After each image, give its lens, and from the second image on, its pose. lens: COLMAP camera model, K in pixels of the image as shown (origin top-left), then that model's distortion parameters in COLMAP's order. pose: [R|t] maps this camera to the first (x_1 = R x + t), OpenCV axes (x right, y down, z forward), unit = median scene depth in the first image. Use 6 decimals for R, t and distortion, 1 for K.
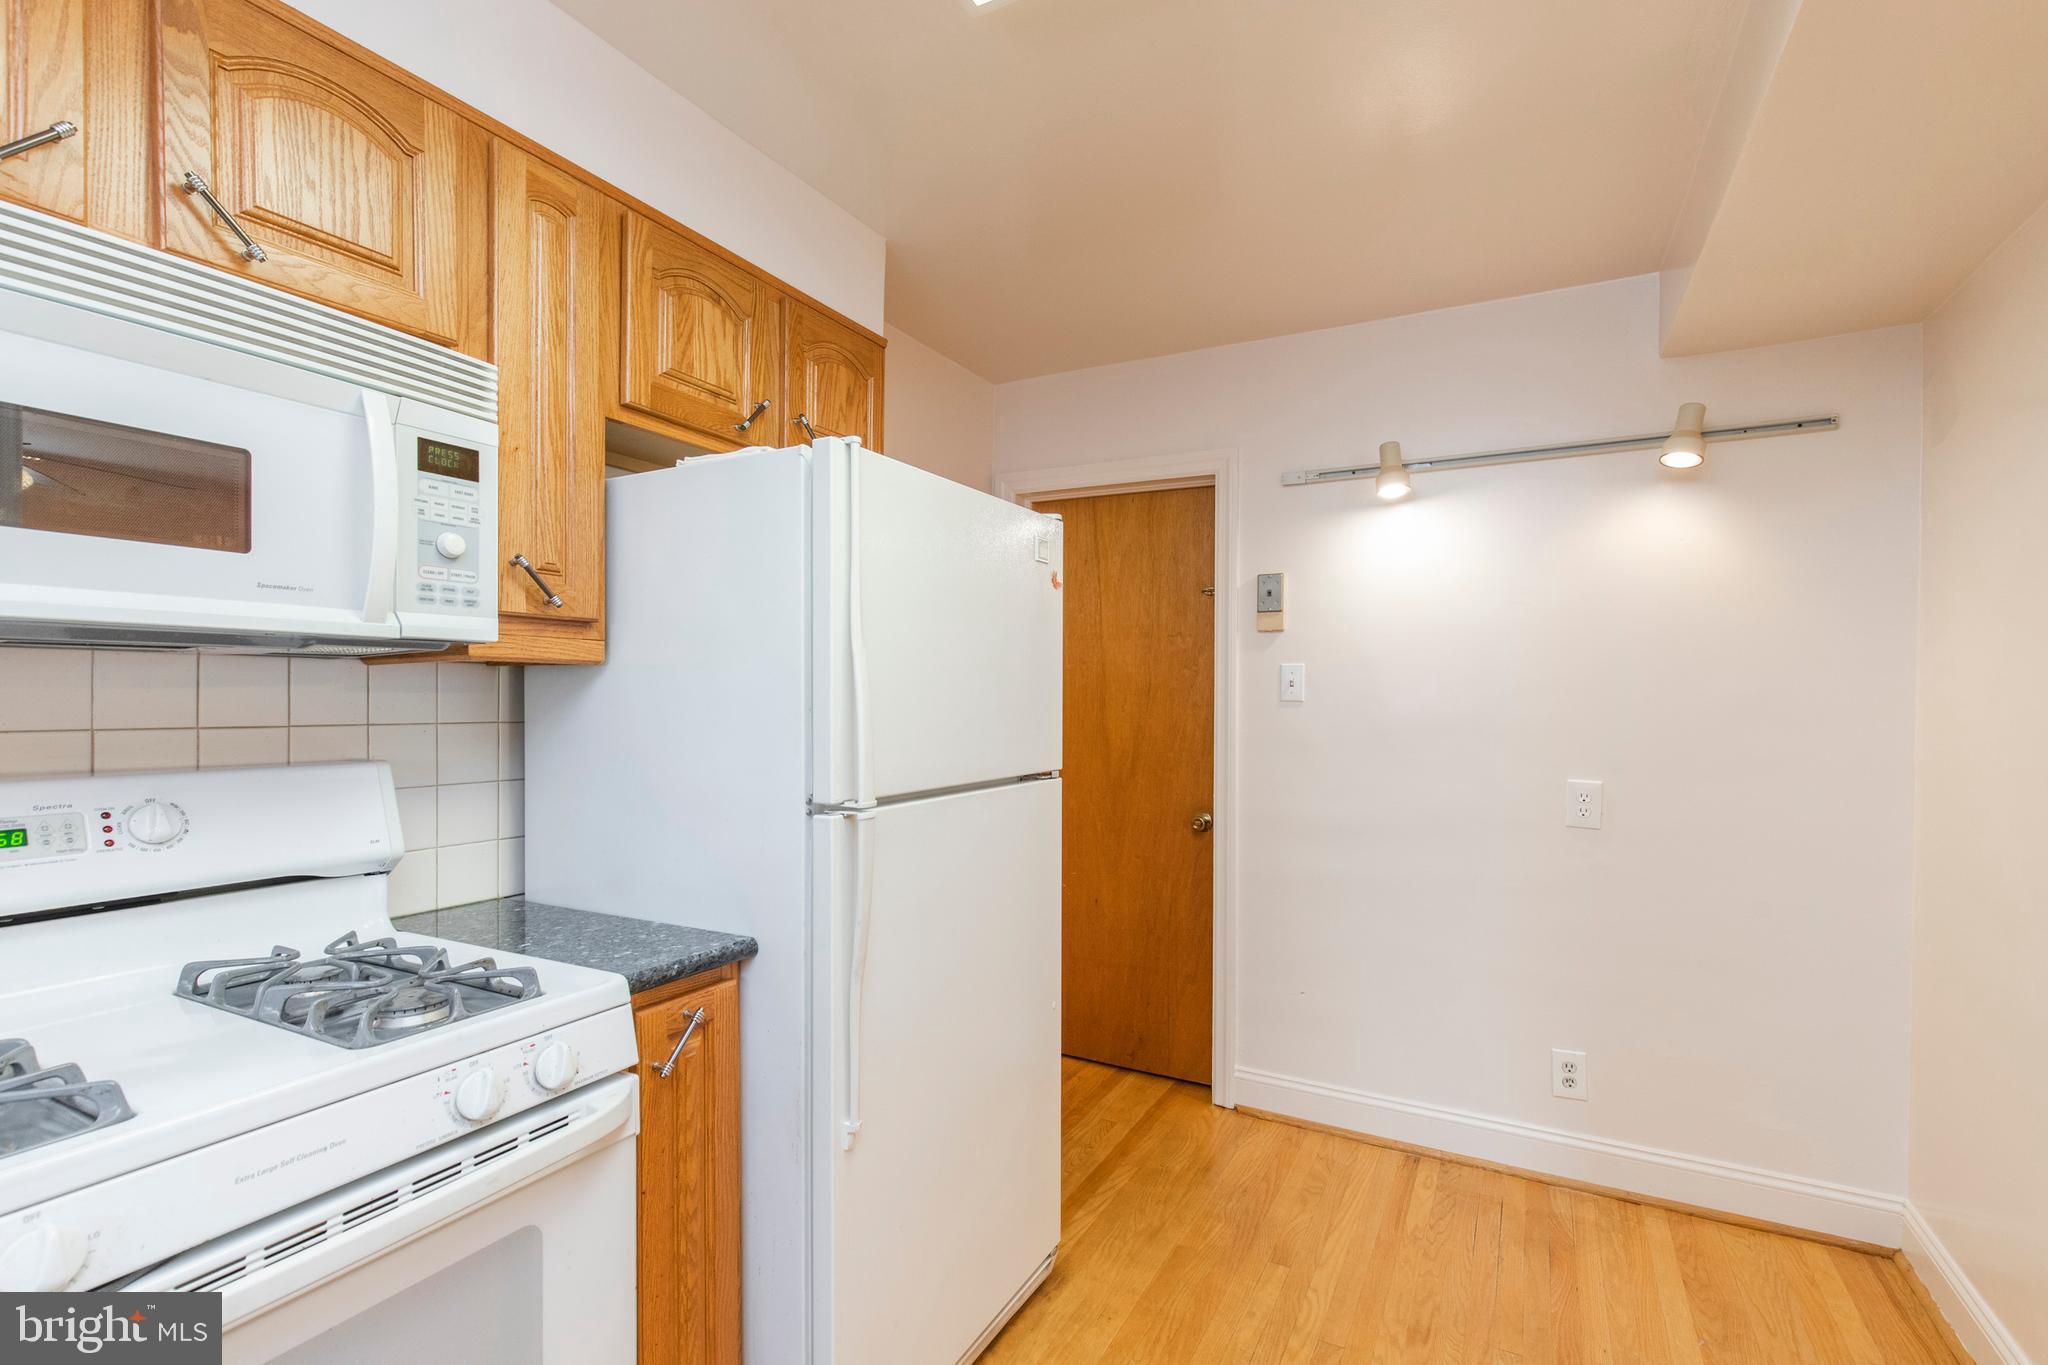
lens RADIAL K [[932.1, 0, 1023.3], [0, 932.1, 692.5], [0, 0, 1]] dist [0.006635, -0.000081]
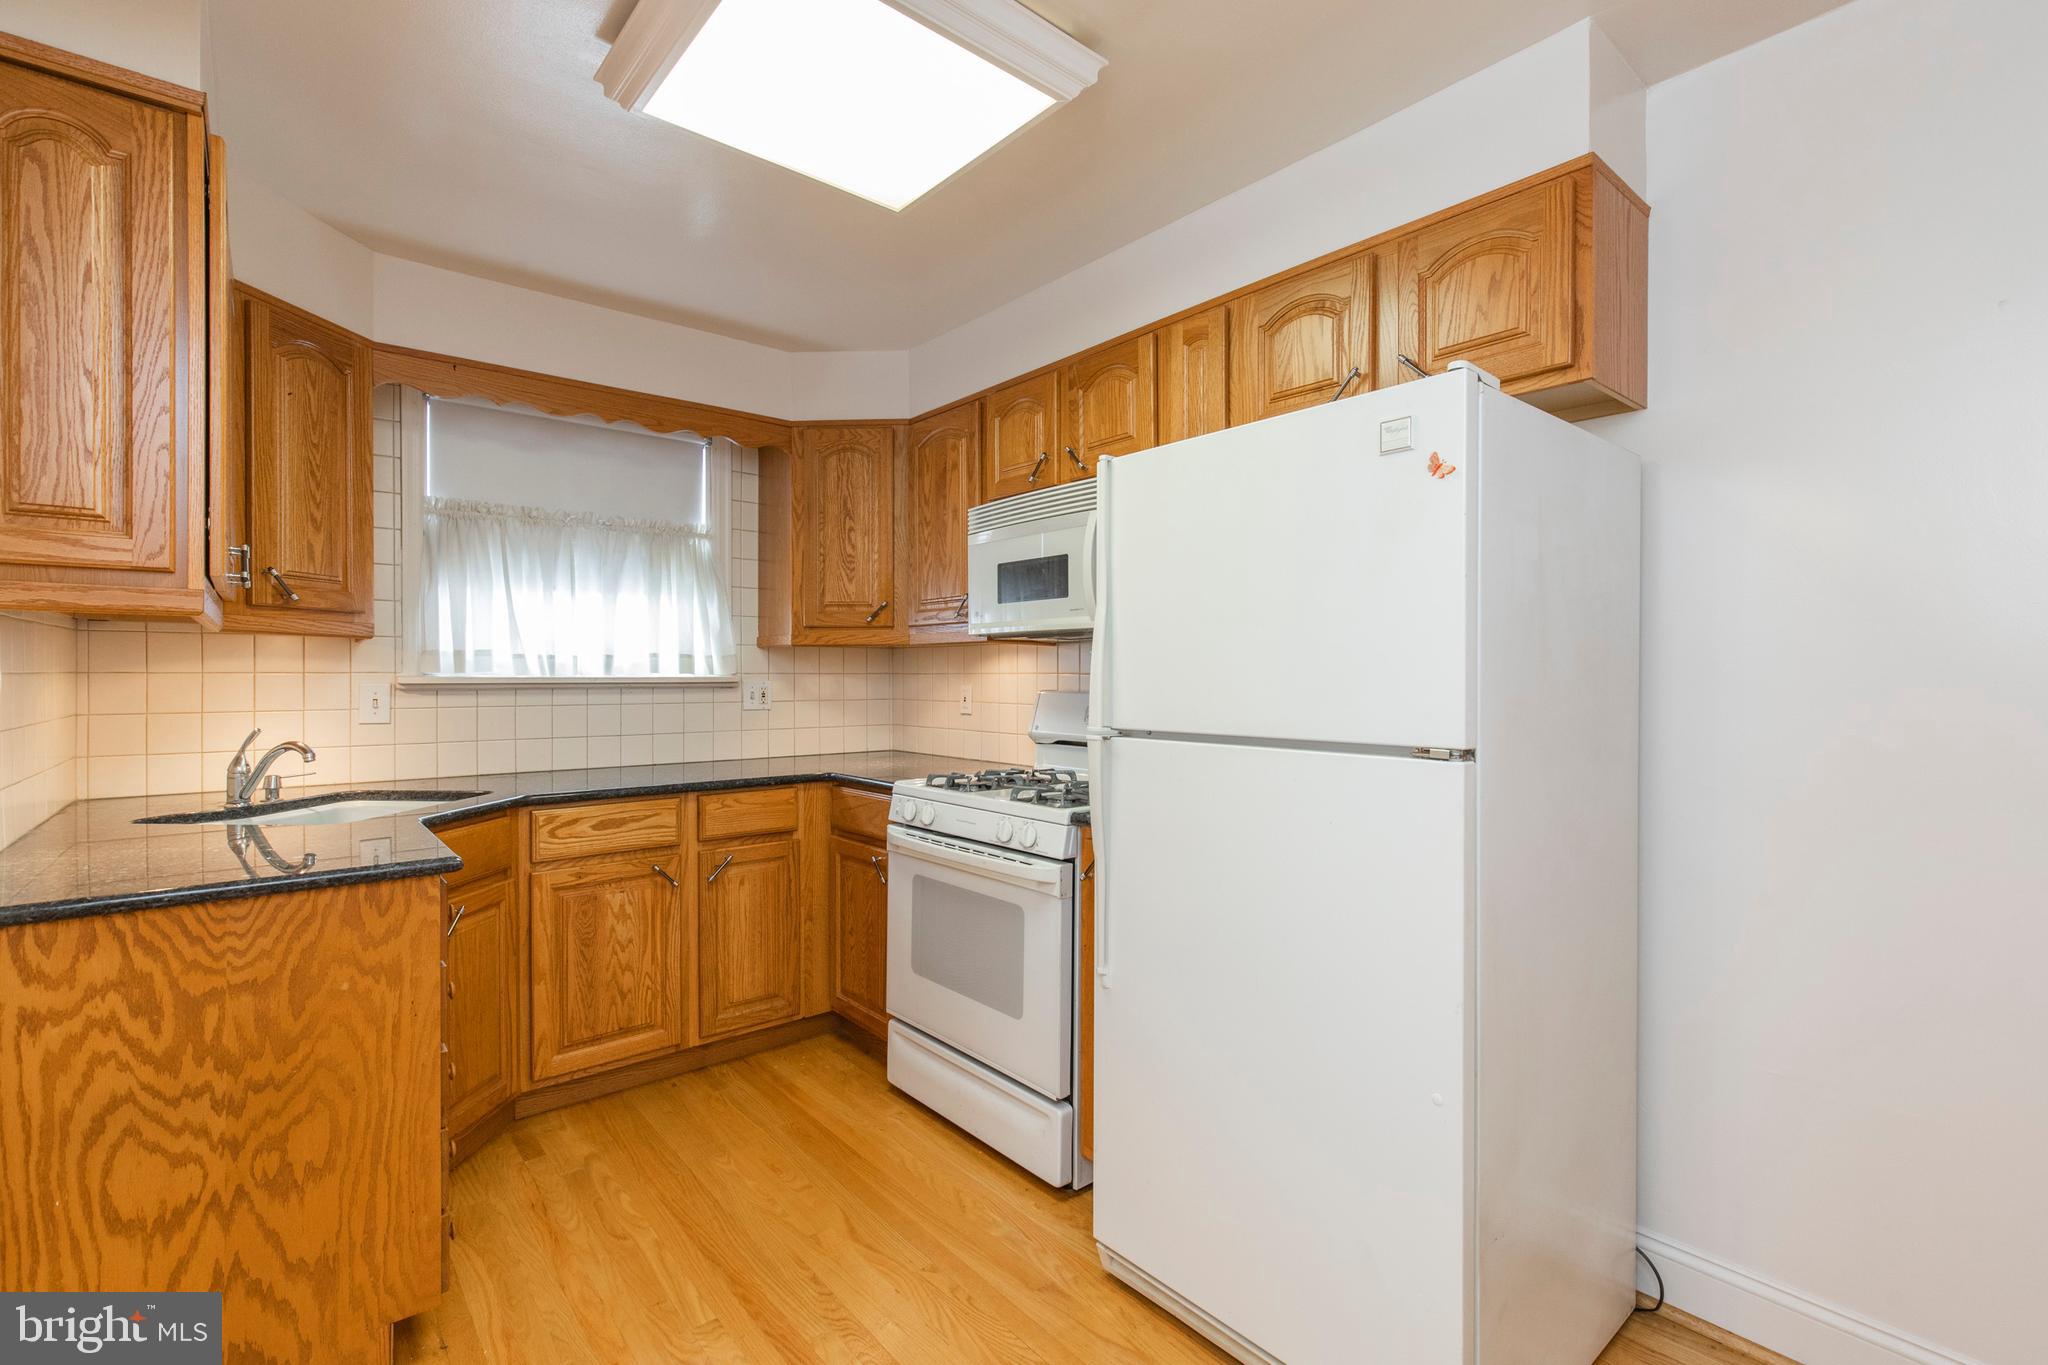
lens RADIAL K [[923.5, 0, 1069.0], [0, 923.5, 682.4], [0, 0, 1]] dist [0.000283, -0.000748]
pose [[-0.342464, 0.005861, -0.939512, 0.867716], [0.006050, 0.999974, 0.004033, 0.037260], [0.939511, -0.004303, -0.342491, 1.123472]]
